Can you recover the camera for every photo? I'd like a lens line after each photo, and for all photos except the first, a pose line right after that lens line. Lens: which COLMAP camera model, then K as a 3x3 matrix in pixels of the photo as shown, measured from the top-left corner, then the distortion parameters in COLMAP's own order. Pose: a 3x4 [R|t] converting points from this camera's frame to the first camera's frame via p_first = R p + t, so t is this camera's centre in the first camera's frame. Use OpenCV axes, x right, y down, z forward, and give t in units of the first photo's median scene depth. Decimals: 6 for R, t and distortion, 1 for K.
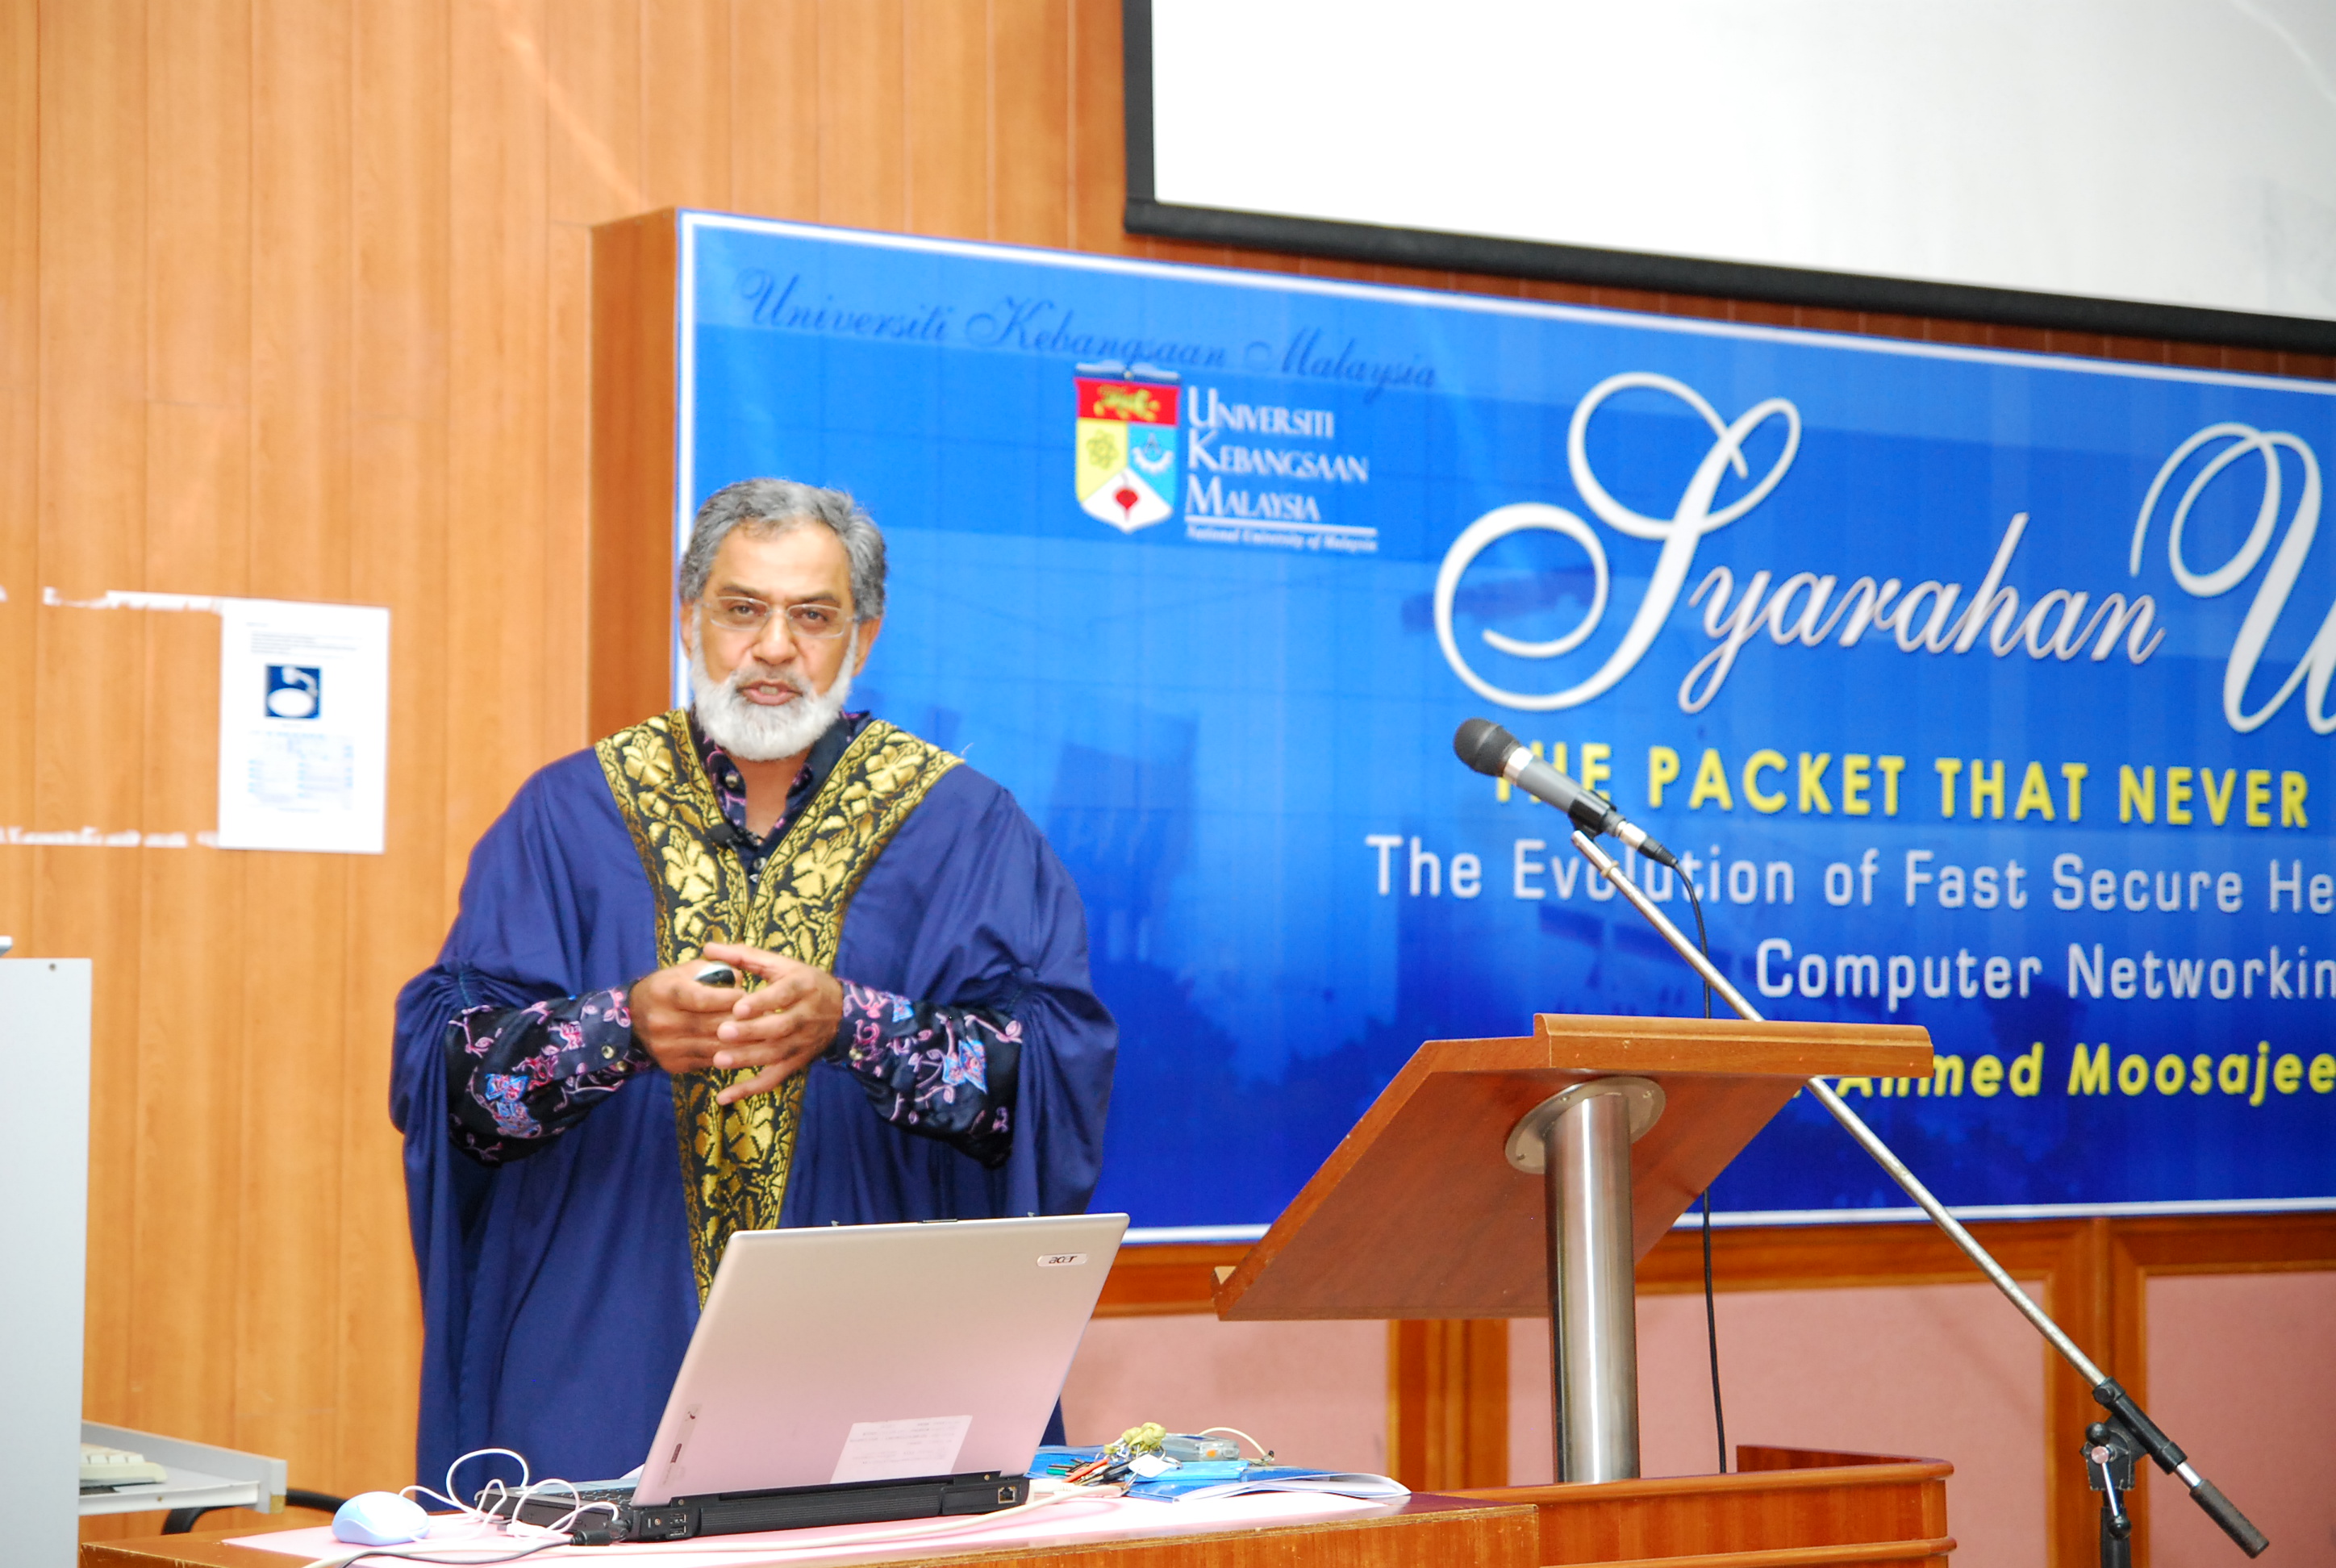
lens RADIAL K [[4737.0, 0, 1162.7], [0, 4737.0, 785.6], [0, 0, 1]] dist [0.208943, 0.000000]
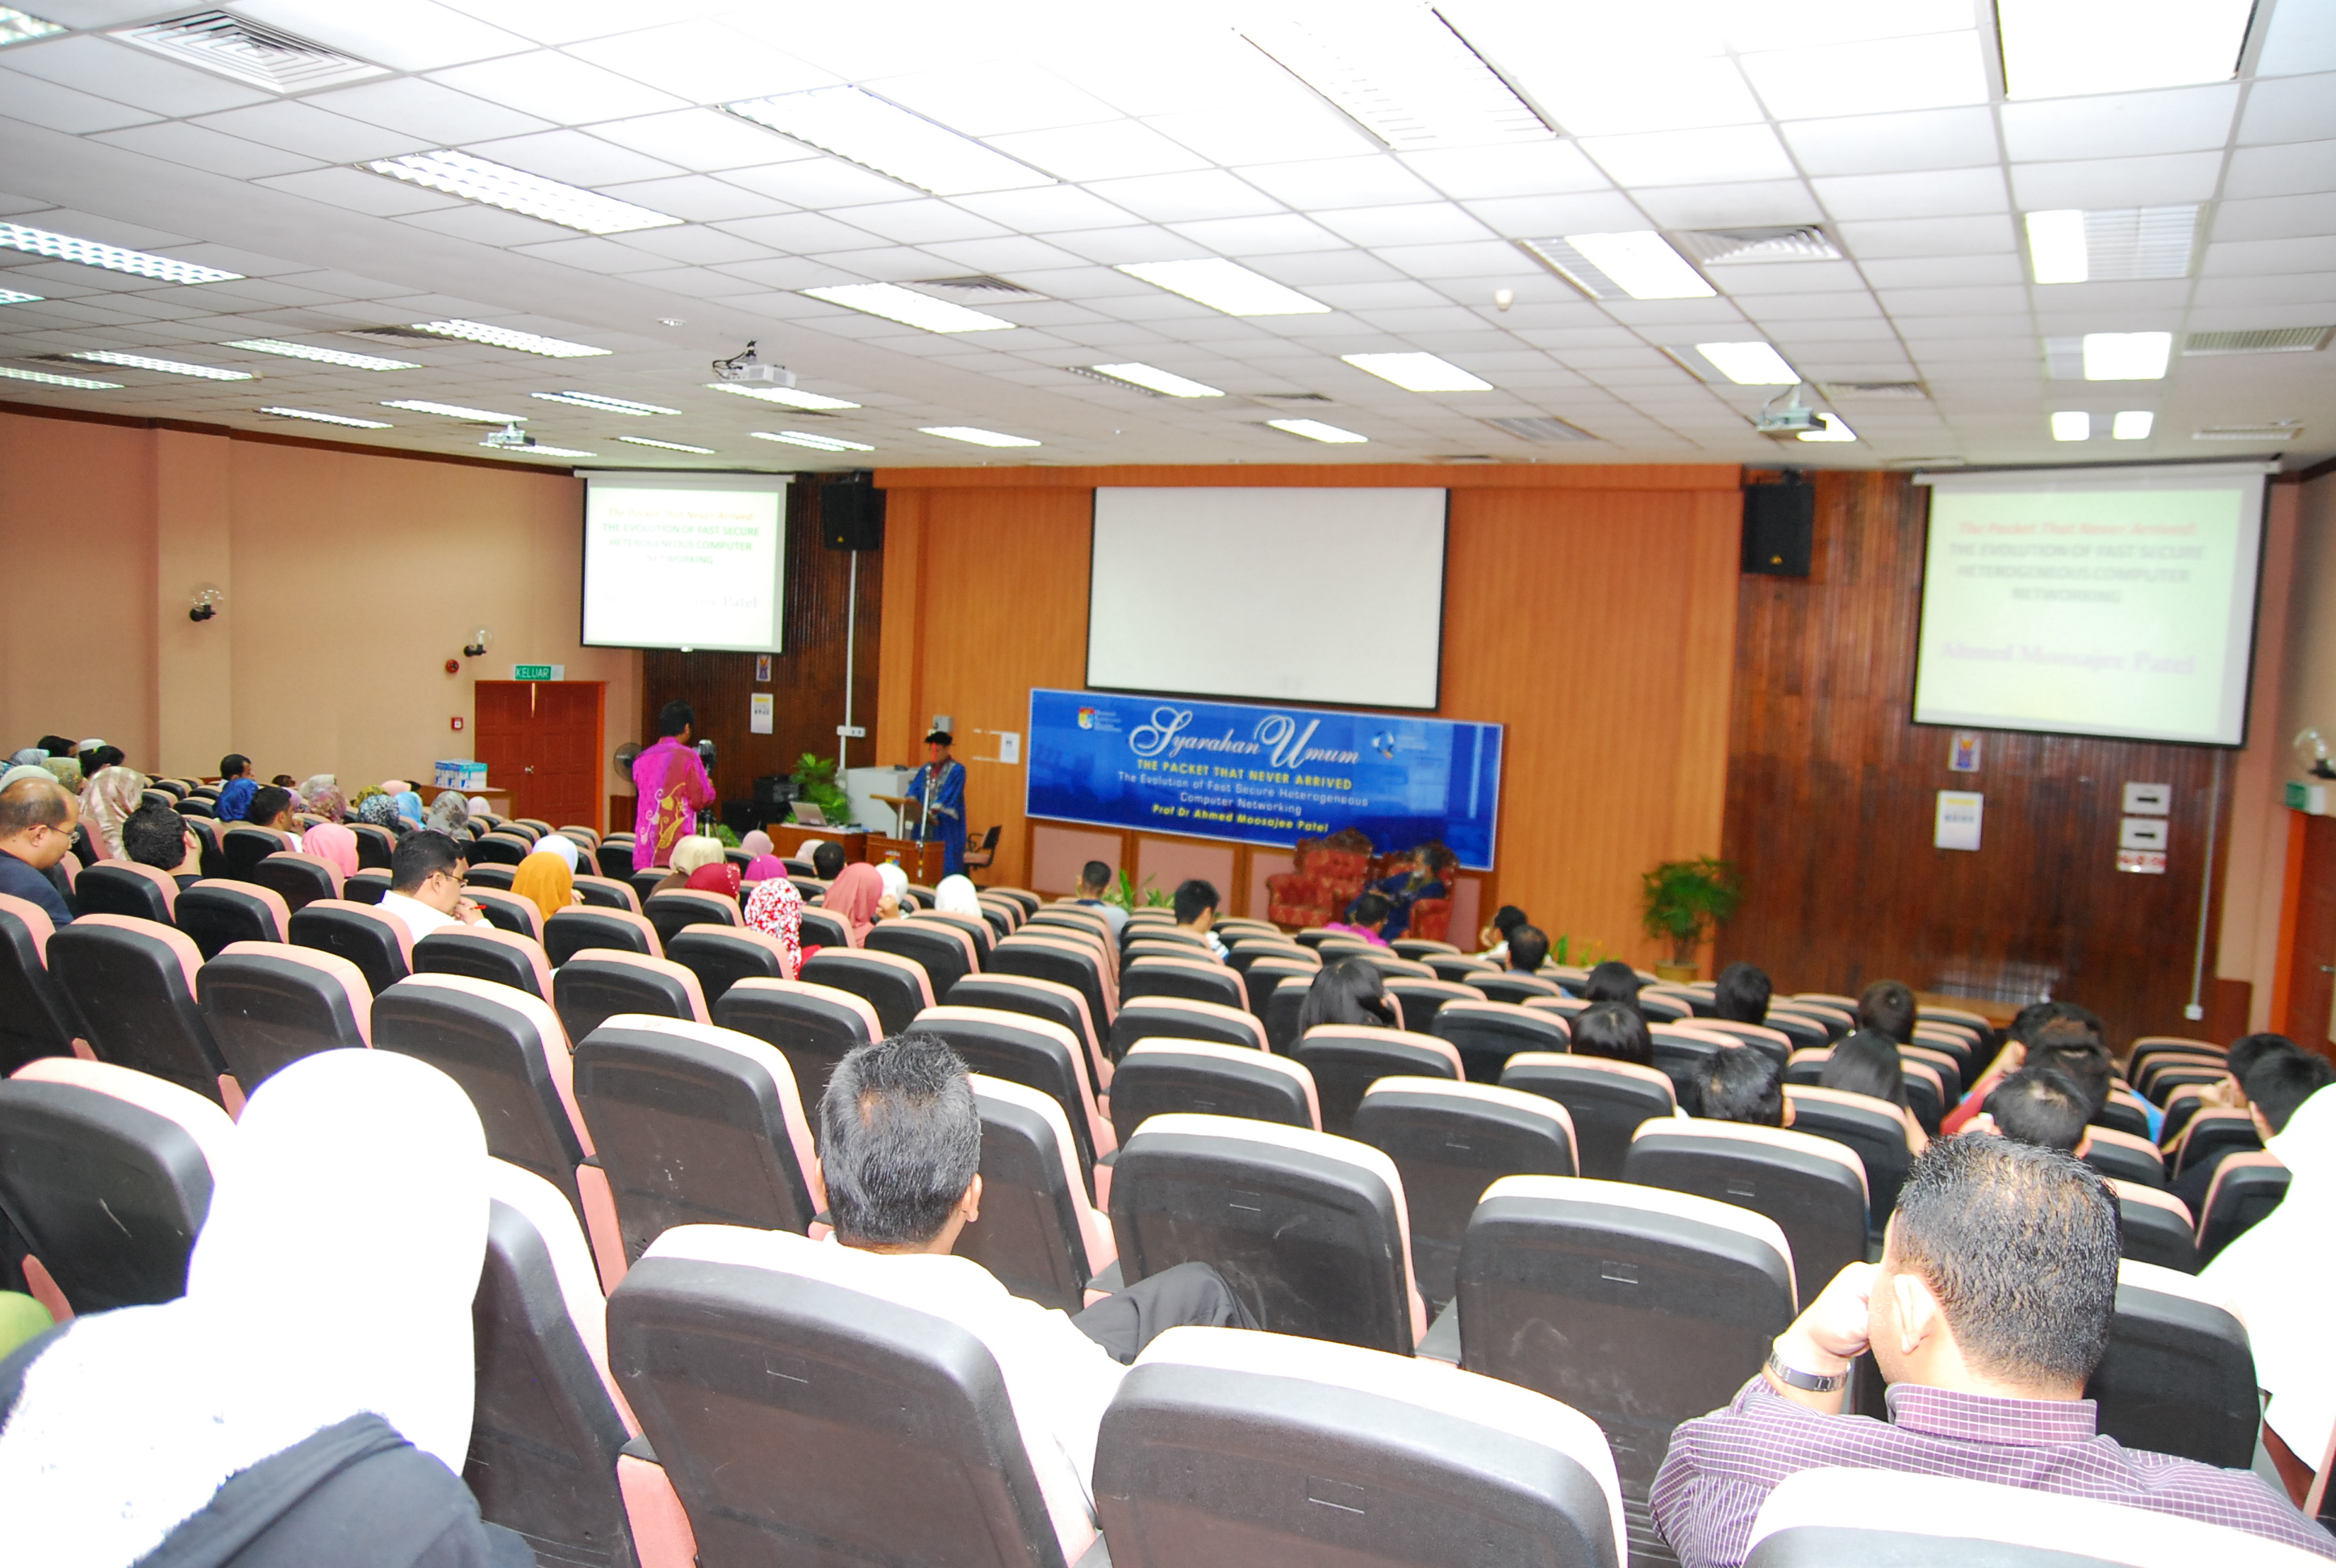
lens RADIAL K [[1715.4, 0, 1161.5], [0, 1715.4, 787.2], [0, 0, 1]] dist [-0.072203, 0.010771]
pose [[0.445370, 0.101859, -0.889534, 2.371834], [-0.017034, 0.994292, 0.105326, -0.239485], [0.895185, -0.031756, 0.444563, -0.101858]]
